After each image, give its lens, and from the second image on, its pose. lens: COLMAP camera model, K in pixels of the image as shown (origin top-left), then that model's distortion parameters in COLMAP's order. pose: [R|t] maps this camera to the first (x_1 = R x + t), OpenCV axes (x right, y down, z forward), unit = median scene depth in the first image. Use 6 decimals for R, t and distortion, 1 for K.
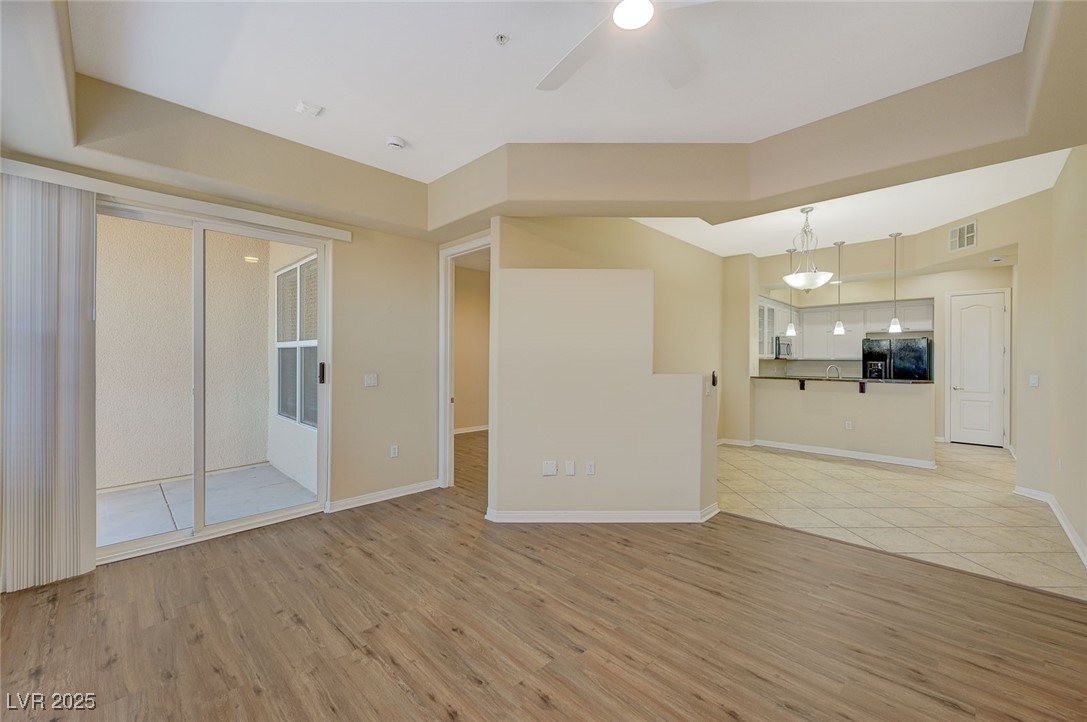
lens RADIAL K [[430.8, 0, 545.0], [0, 430.8, 357.7], [0, 0, 1]] dist [-0.000272, 0.000358]
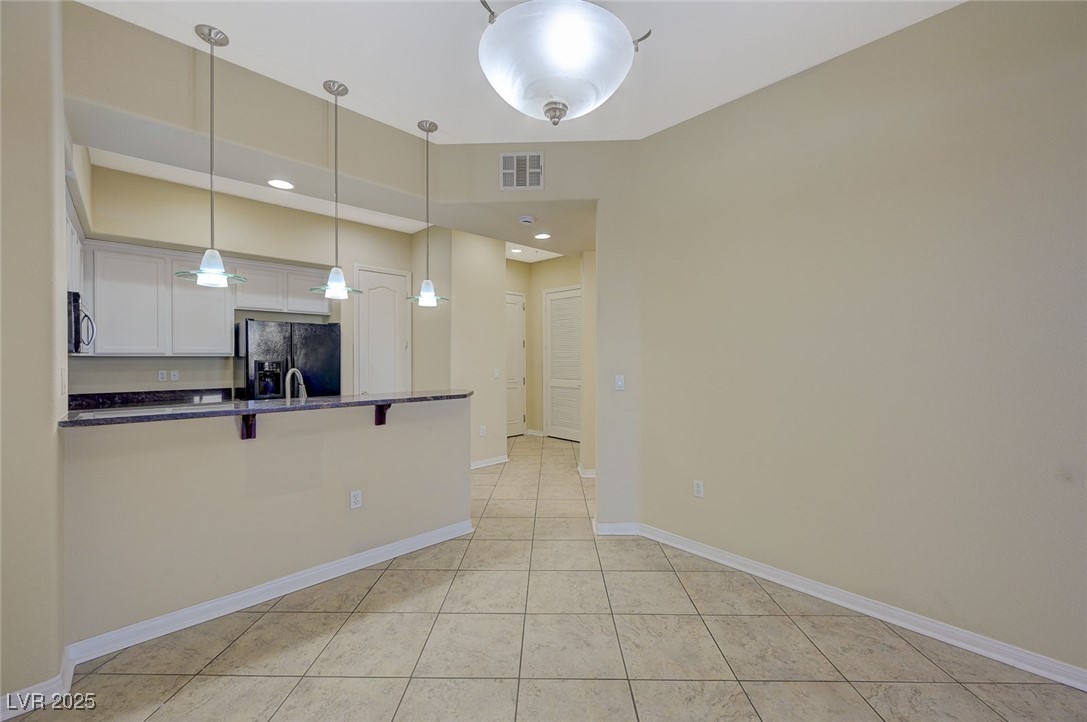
lens RADIAL K [[430.8, 0, 548.6], [0, 430.8, 359.6], [0, 0, 1]] dist [-0.000272, 0.000358]
pose [[0.017178, -0.010967, 0.999792, 0.539140], [-0.003425, 0.999933, 0.011028, 0.004716], [-0.999847, -0.003614, 0.017139, 1.676410]]
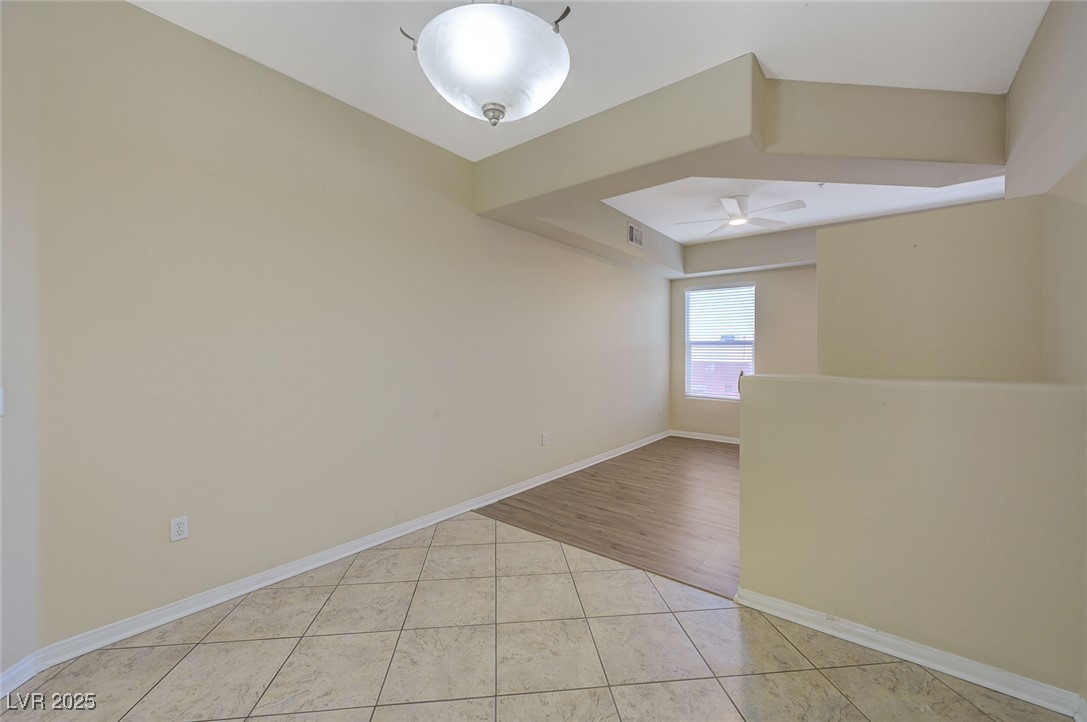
lens RADIAL K [[430.8, 0, 545.4], [0, 430.8, 360.5], [0, 0, 1]] dist [-0.000272, 0.000358]
pose [[-0.994972, -0.003035, -0.100110, 1.007987], [-0.004615, 0.999868, 0.015559, 0.008346], [0.100049, 0.015943, -0.994855, 2.165882]]
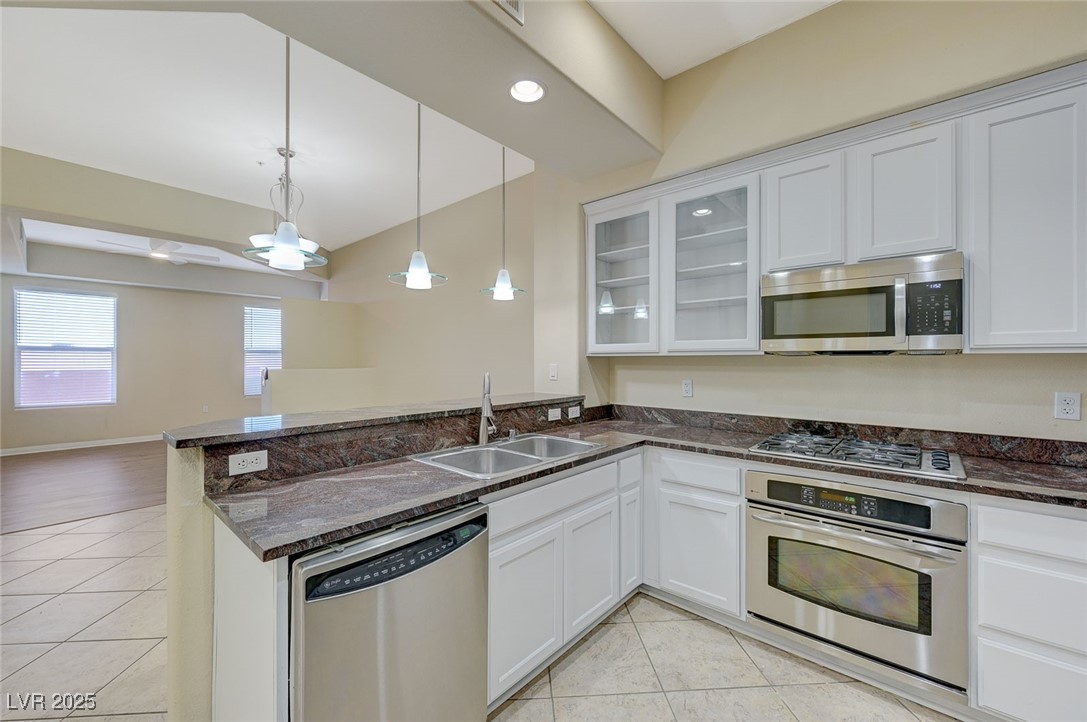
lens RADIAL K [[430.8, 0, 544.3], [0, 430.8, 356.9], [0, 0, 1]] dist [-0.000272, 0.000358]
pose [[0.054116, -0.008395, -0.998499, 2.272993], [0.004371, 0.999957, -0.008170, 0.017718], [0.998525, -0.003922, 0.054151, 2.339887]]
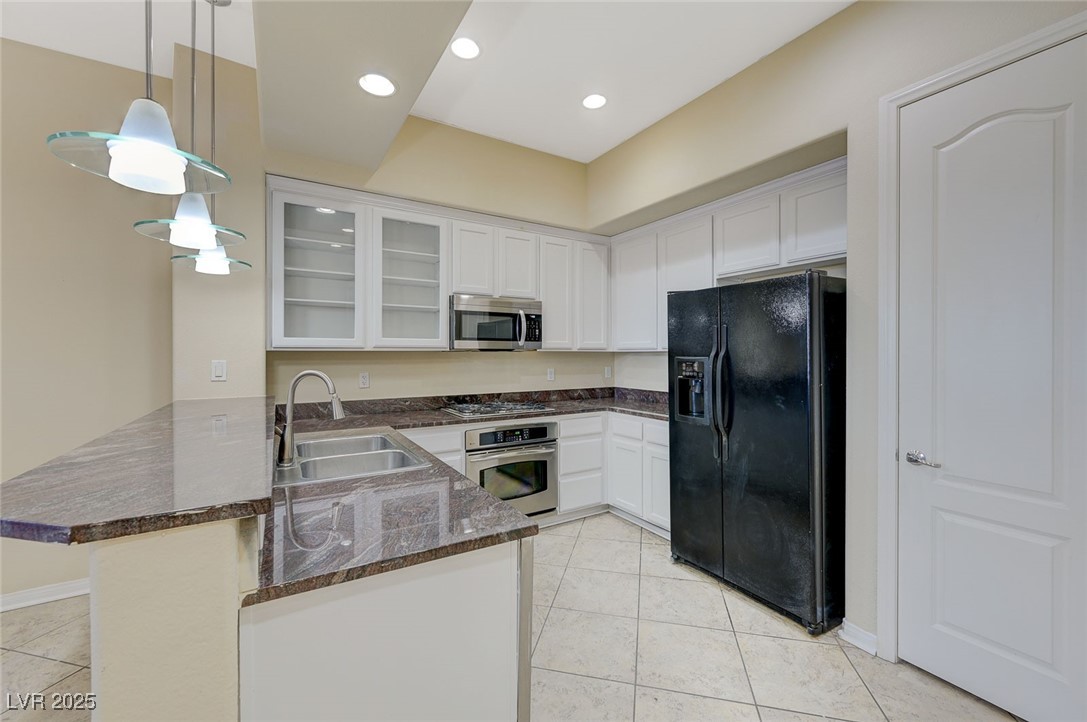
lens RADIAL K [[430.8, 0, 552.8], [0, 430.8, 353.7], [0, 0, 1]] dist [-0.000272, 0.000358]
pose [[0.971559, -0.004084, -0.236763, 2.023312], [0.004745, 0.999986, 0.002222, 0.015216], [0.236750, -0.003283, 0.971565, 1.757001]]
